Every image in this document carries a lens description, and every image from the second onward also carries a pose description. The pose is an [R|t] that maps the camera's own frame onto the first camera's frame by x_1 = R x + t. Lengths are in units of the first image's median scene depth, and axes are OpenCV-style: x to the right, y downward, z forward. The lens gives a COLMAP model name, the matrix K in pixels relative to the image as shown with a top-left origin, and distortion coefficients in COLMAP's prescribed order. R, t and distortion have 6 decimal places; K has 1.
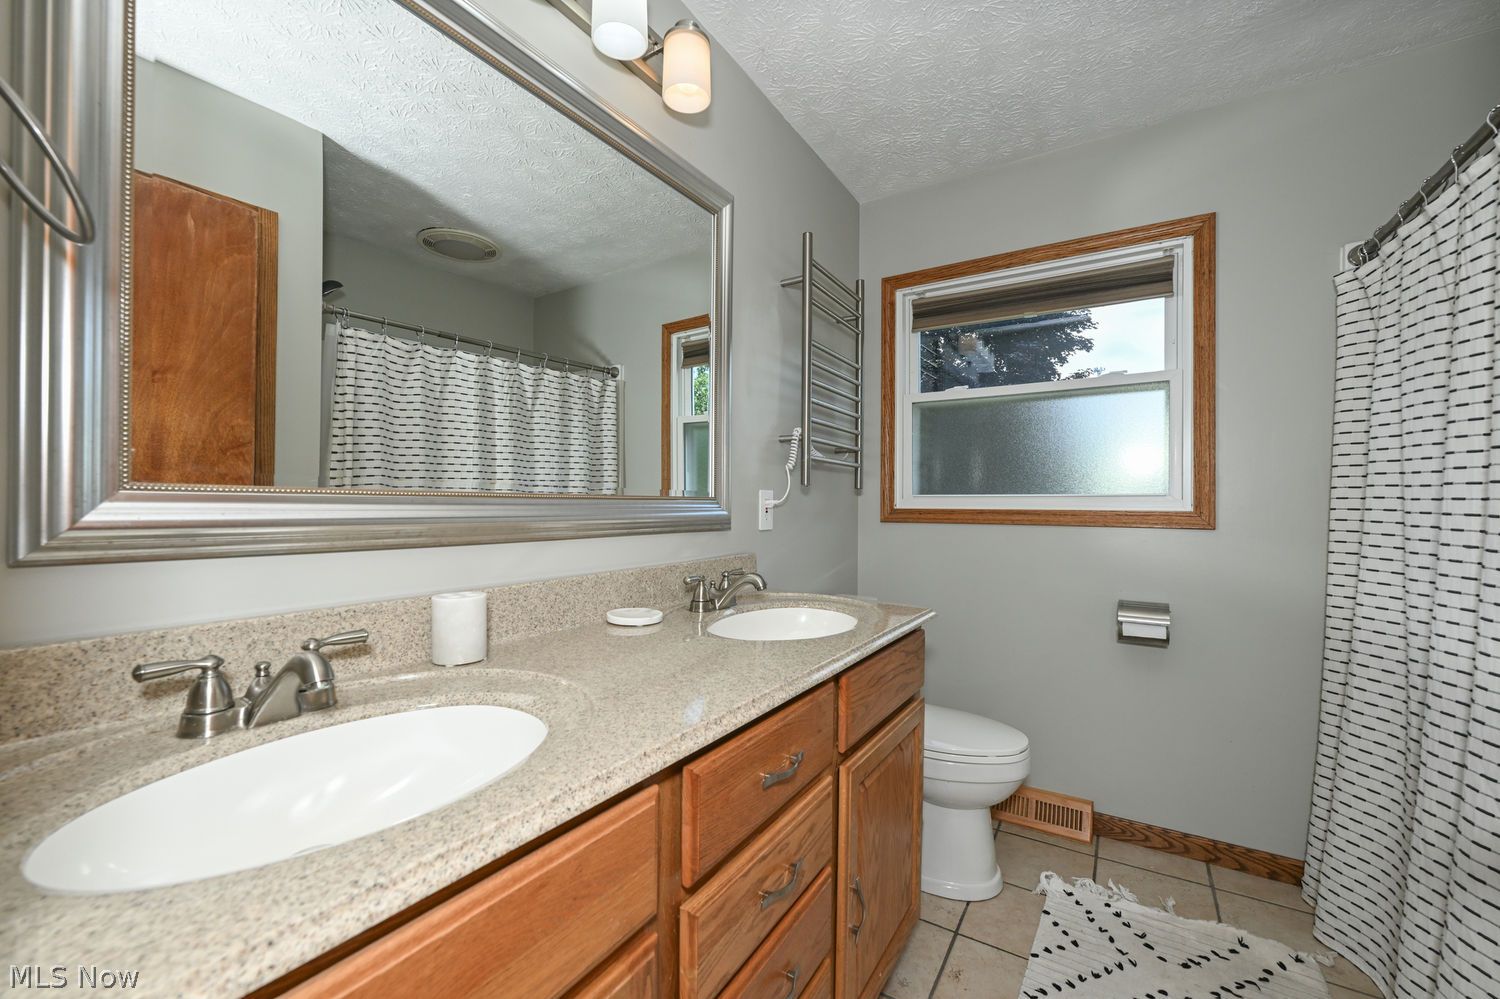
lens RADIAL K [[595.7, 0, 748.2], [0, 595.7, 504.0], [0, 0, 1]] dist [-0.002549, -0.000090]
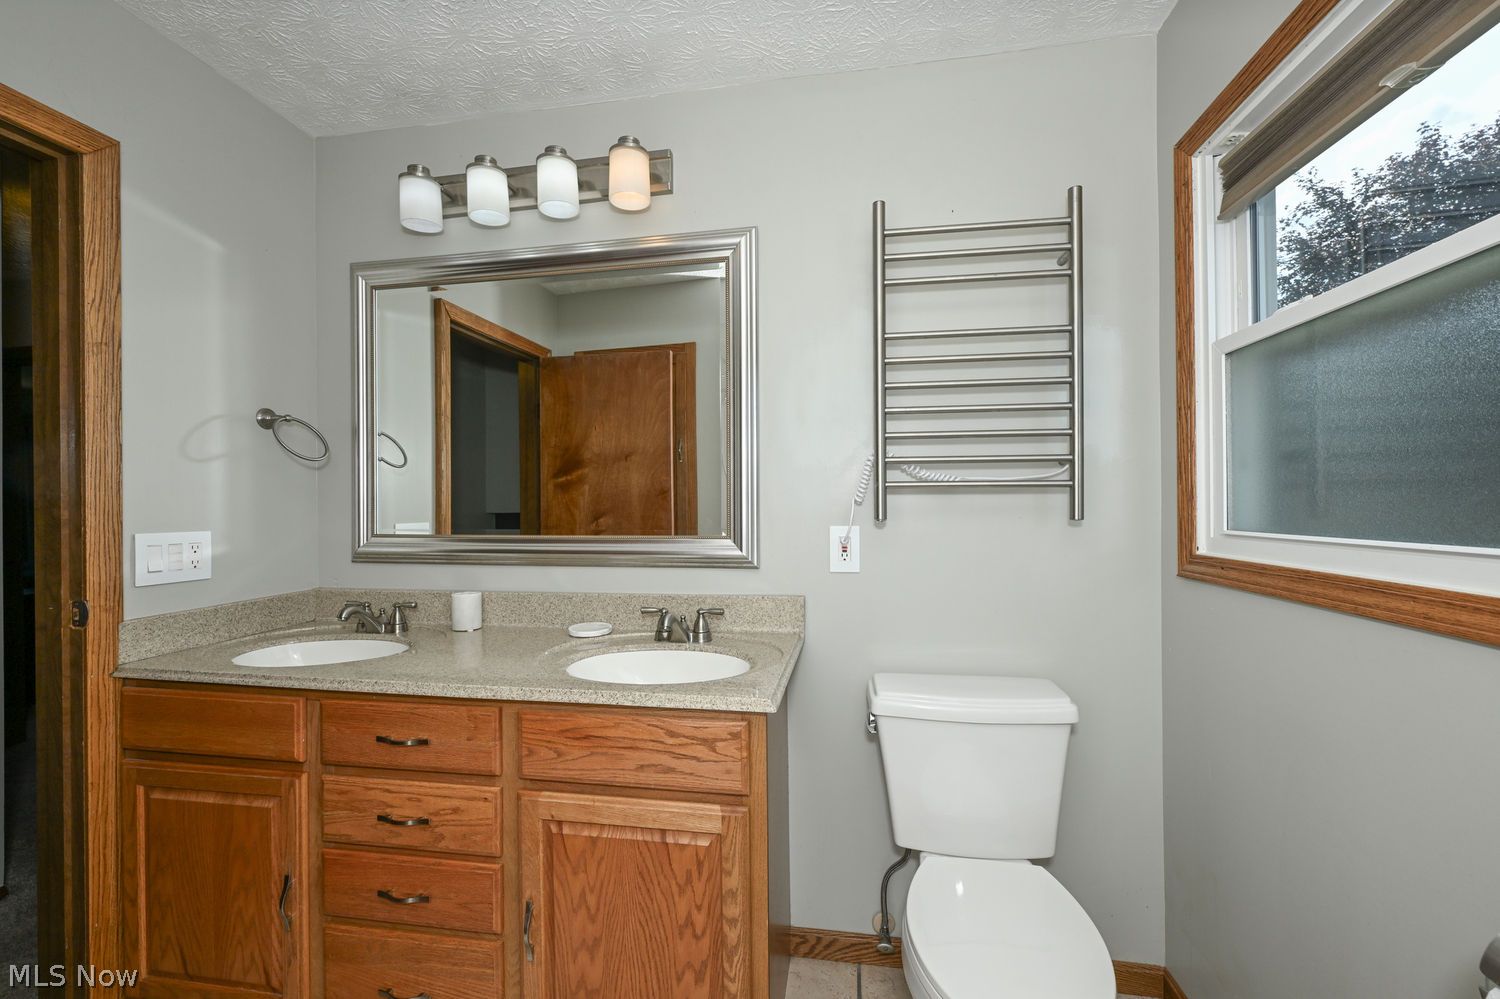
lens RADIAL K [[595.7, 0, 748.2], [0, 595.7, 504.0], [0, 0, 1]] dist [-0.002549, -0.000090]
pose [[0.393262, -0.011687, -0.919352, 0.752248], [0.007679, 0.999926, -0.009426, -0.046290], [0.919395, -0.003353, 0.393322, 0.531373]]
